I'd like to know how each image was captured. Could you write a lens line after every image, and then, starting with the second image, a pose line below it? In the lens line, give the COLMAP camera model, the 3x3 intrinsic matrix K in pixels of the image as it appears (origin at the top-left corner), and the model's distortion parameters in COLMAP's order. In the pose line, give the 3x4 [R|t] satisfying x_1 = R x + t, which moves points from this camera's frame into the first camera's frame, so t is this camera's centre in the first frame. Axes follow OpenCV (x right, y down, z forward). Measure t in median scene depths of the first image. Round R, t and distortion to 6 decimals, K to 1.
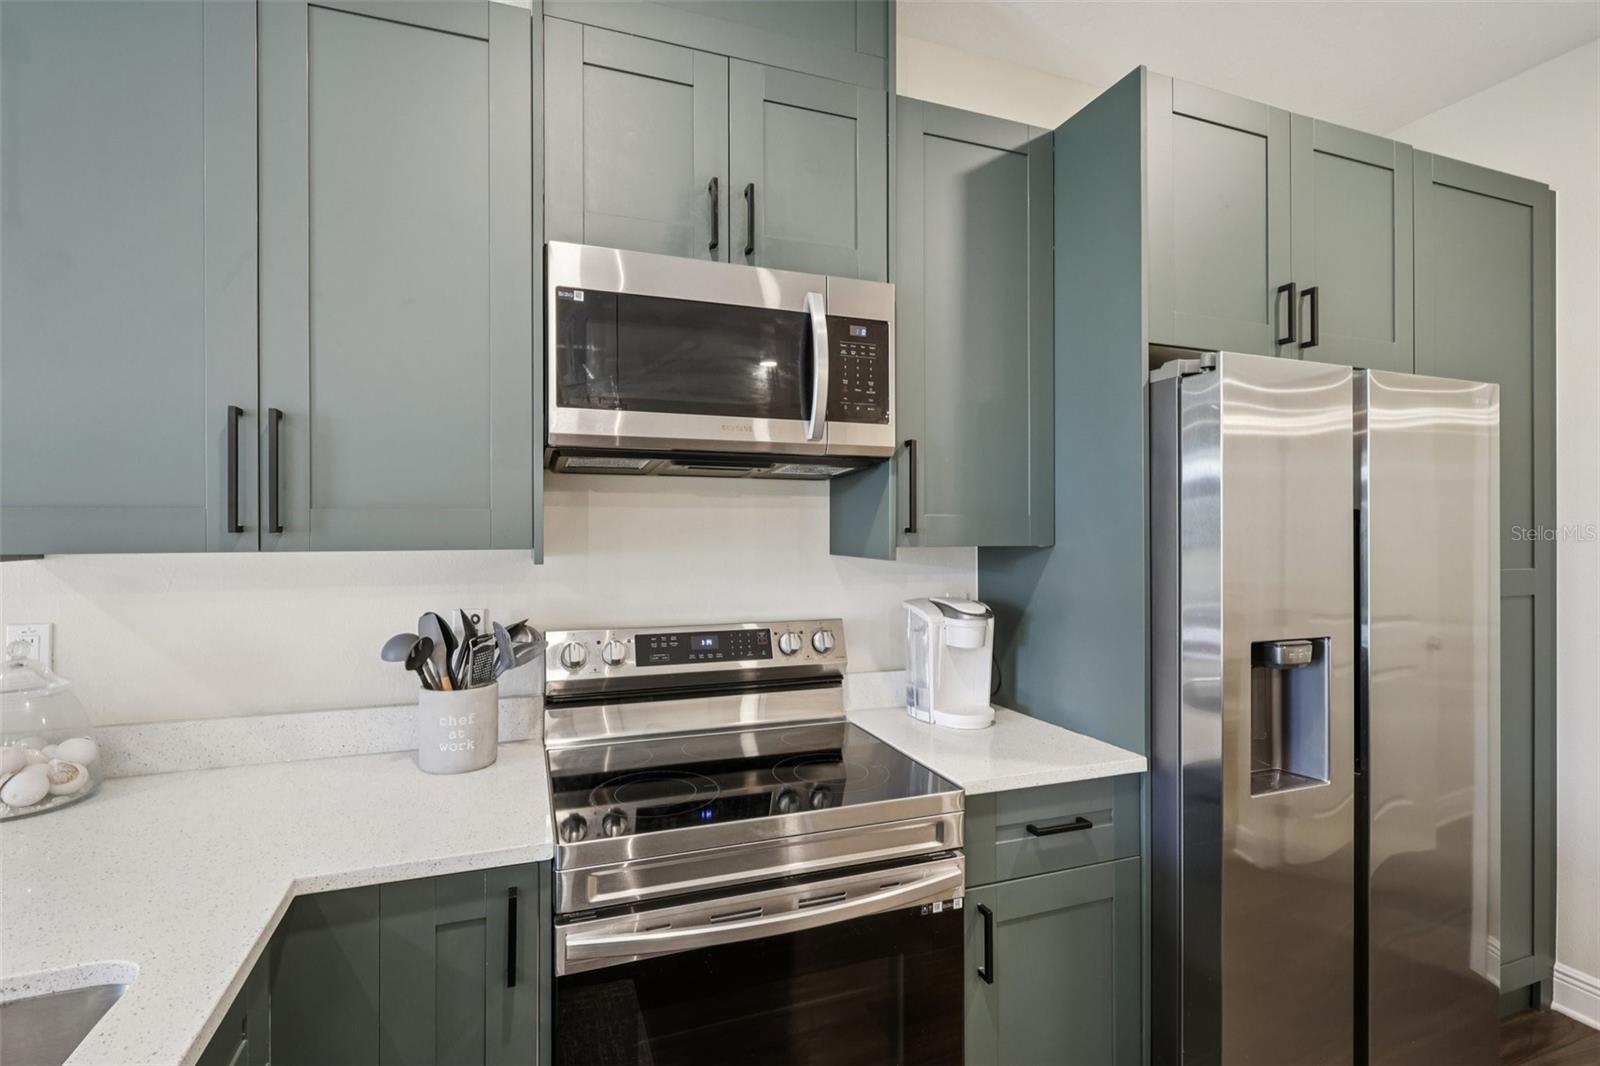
lens RADIAL K [[744.7, 0, 790.4], [0, 744.7, 531.2], [0, 0, 1]] dist [-0.002879, -0.001088]
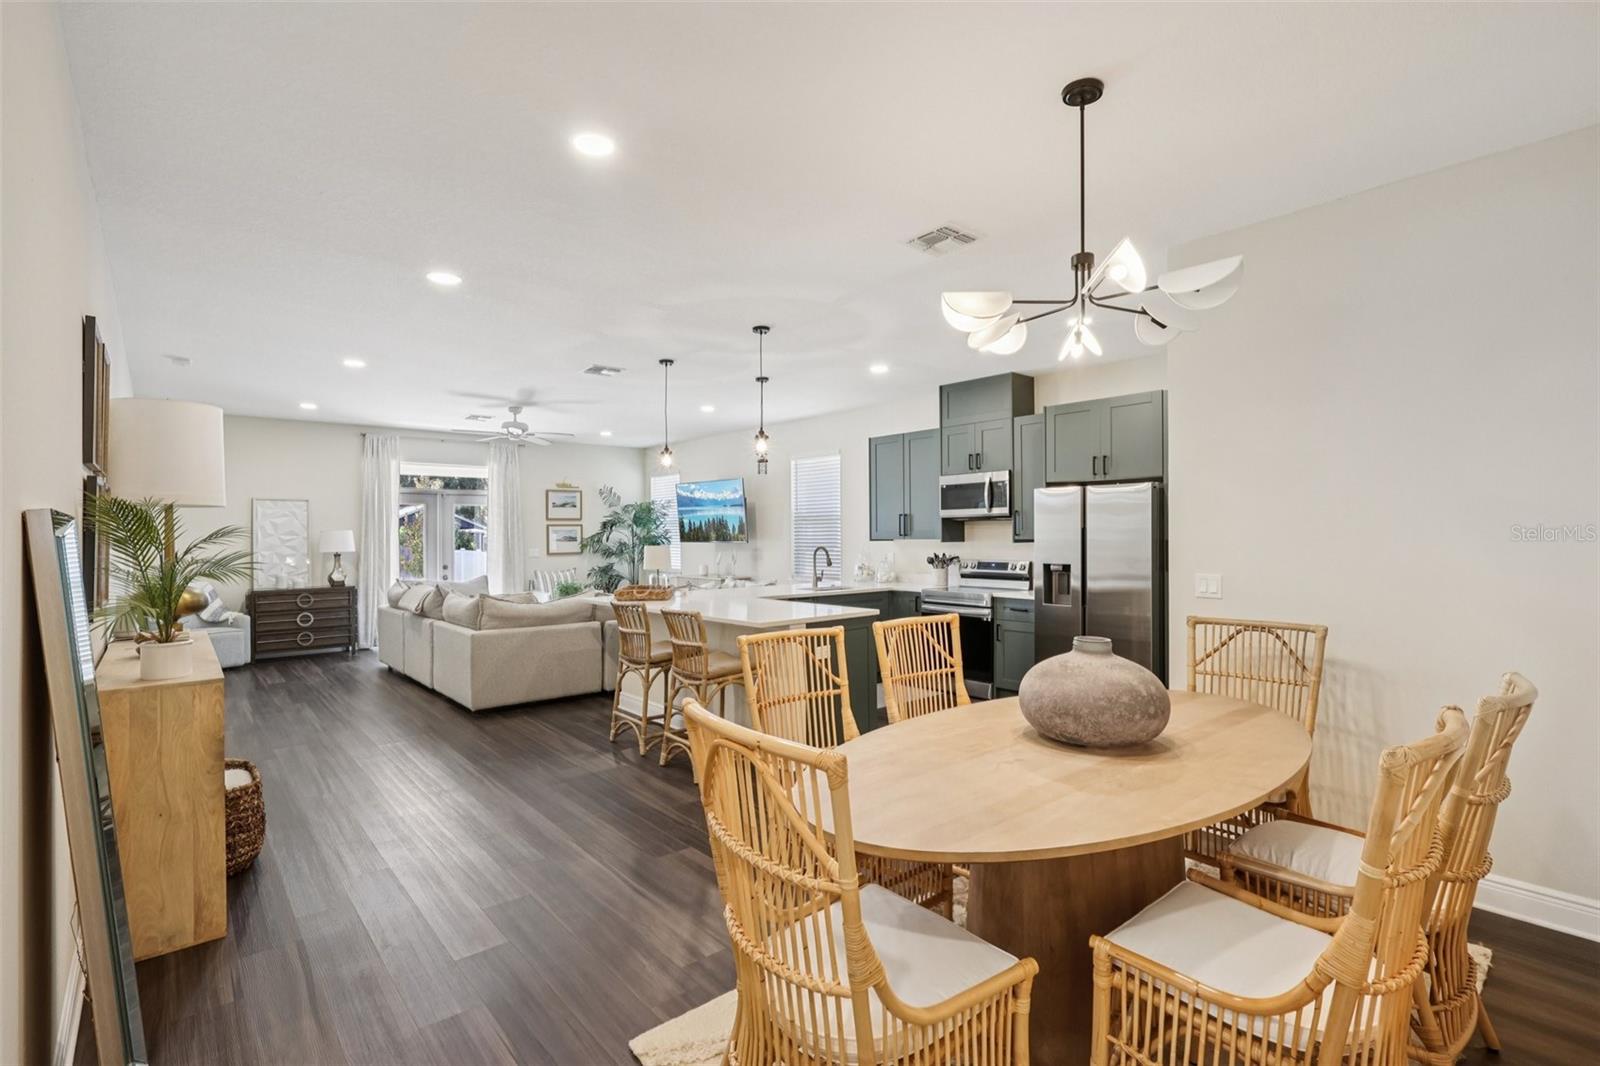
lens RADIAL K [[744.7, 0, 794.8], [0, 744.7, 535.8], [0, 0, 1]] dist [-0.002879, -0.001088]
pose [[0.344503, -0.004347, -0.938775, 3.492927], [0.000398, 0.999990, -0.004484, 0.021777], [0.938785, 0.001172, 0.344501, -1.405848]]
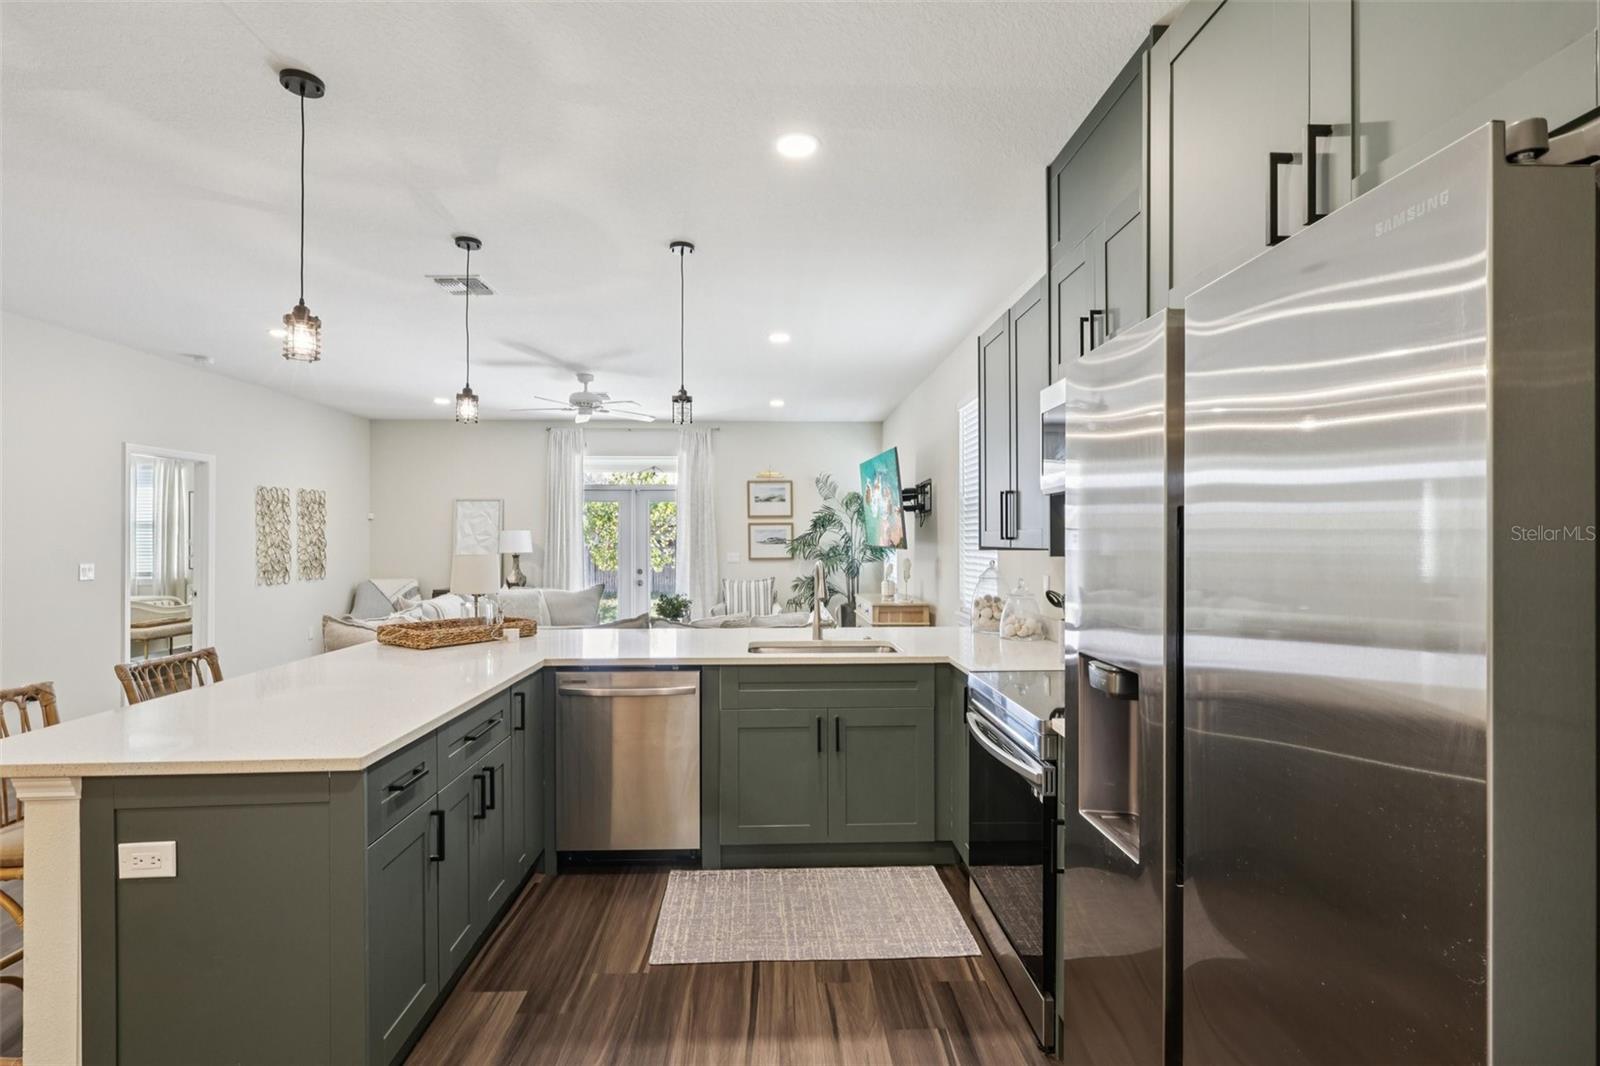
lens RADIAL K [[744.7, 0, 792.0], [0, 744.7, 533.1], [0, 0, 1]] dist [-0.002879, -0.001088]
pose [[-0.316606, -0.008167, -0.948522, 1.541899], [-0.005052, 0.999963, -0.006924, 0.000406], [0.948544, 0.002600, -0.316636, 0.887808]]
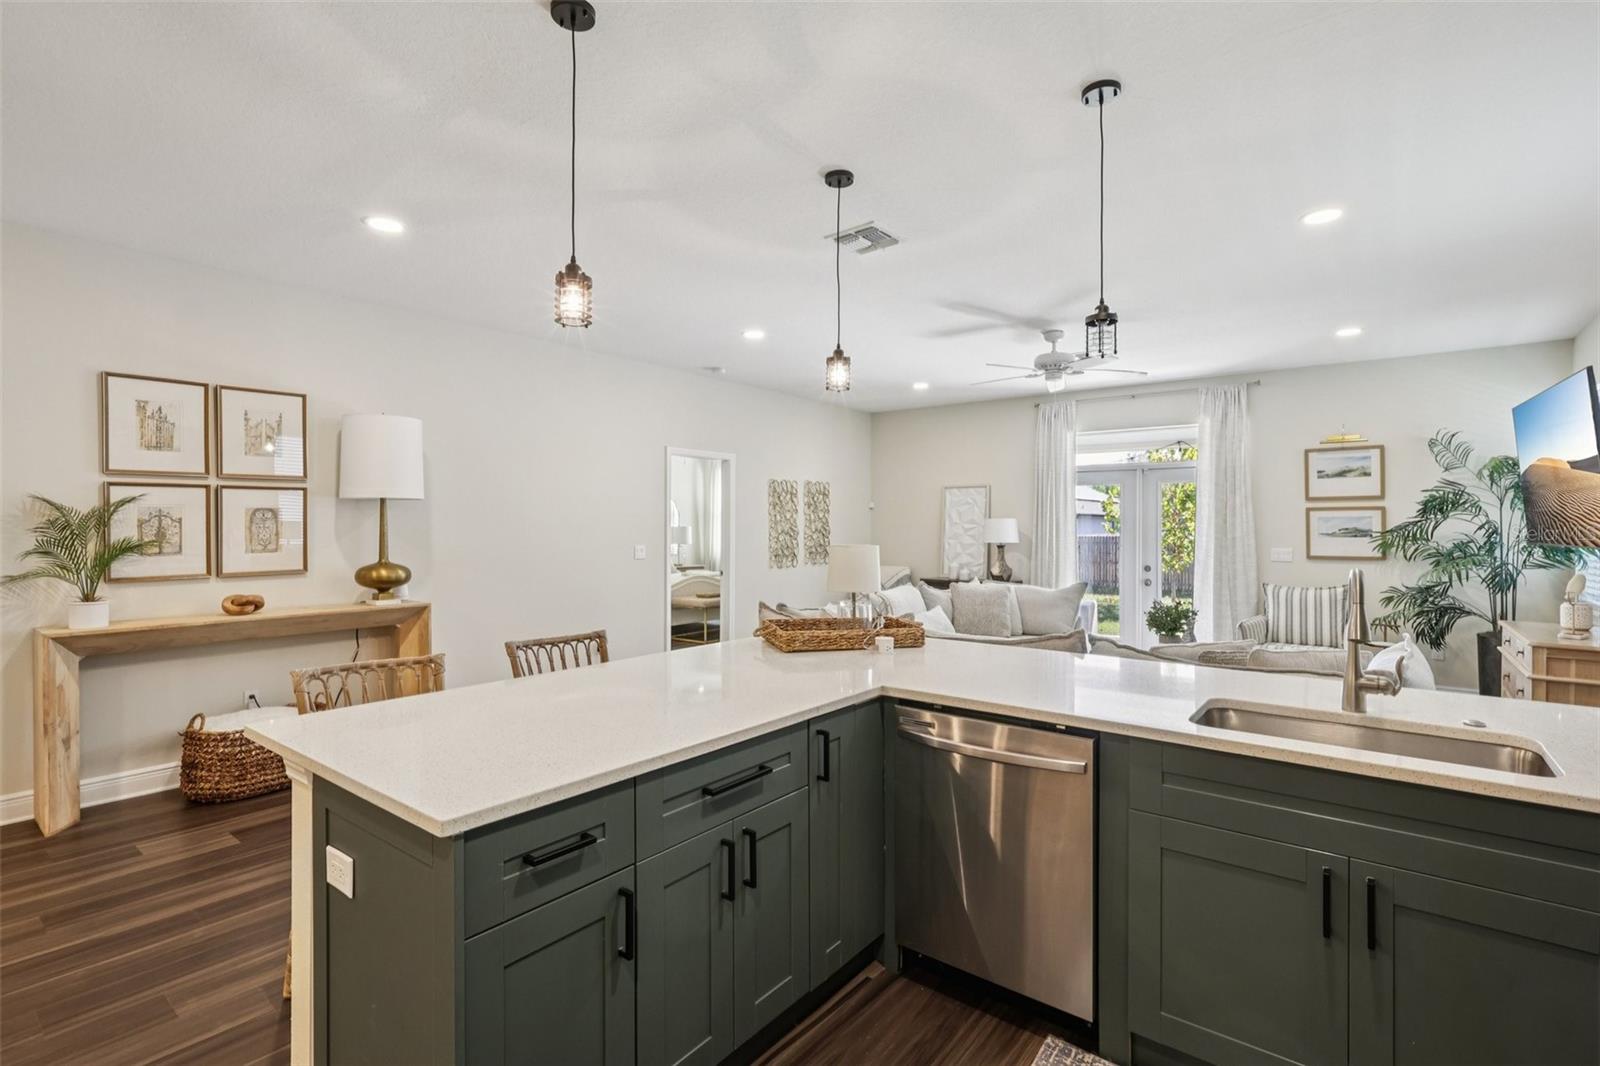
lens RADIAL K [[744.7, 0, 791.1], [0, 744.7, 527.1], [0, 0, 1]] dist [-0.002879, -0.001088]
pose [[-0.857130, -0.005324, -0.515073, 0.825981], [-0.009173, 0.999946, 0.004930, -0.000864], [0.515019, 0.008950, -0.857132, 0.828958]]
